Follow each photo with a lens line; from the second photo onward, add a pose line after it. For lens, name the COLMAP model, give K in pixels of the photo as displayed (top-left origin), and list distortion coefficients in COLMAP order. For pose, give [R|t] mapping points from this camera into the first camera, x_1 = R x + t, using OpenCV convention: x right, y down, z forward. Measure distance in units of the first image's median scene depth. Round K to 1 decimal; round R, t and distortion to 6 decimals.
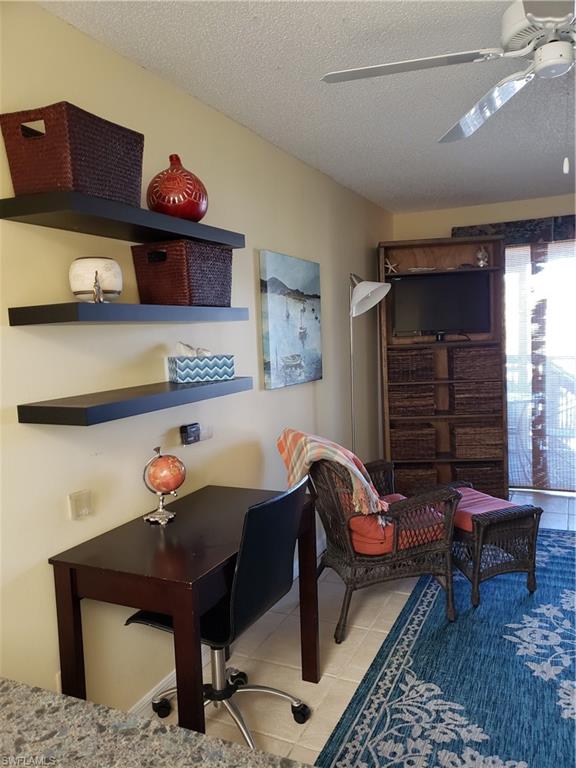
lens RADIAL K [[590.7, 0, 295.0], [0, 590.7, 392.0], [0, 0, 1]] dist [0.033139, -0.002545]
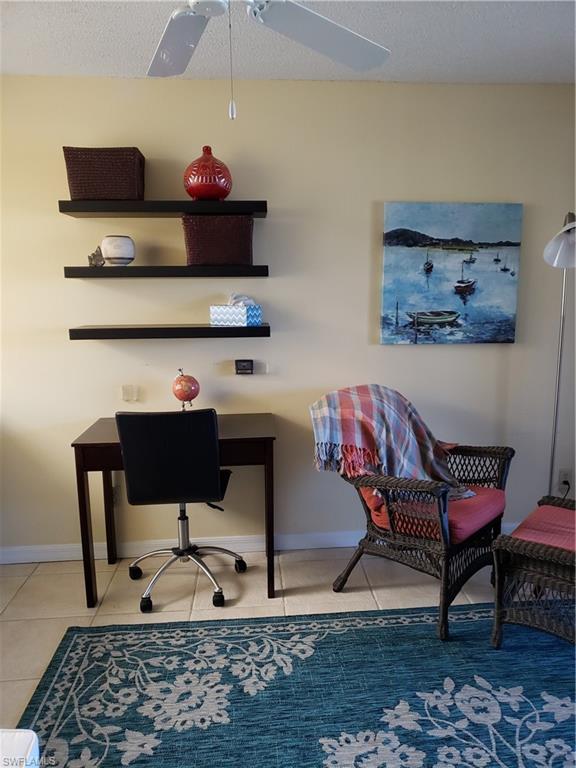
lens RADIAL K [[590.7, 0, 296.0], [0, 590.7, 394.2], [0, 0, 1]] dist [0.033139, -0.002545]
pose [[0.500184, 0.186414, -0.845616, 0.973295], [-0.098367, 0.982463, 0.158397, -0.084252], [0.860314, 0.003953, 0.509749, 0.469037]]
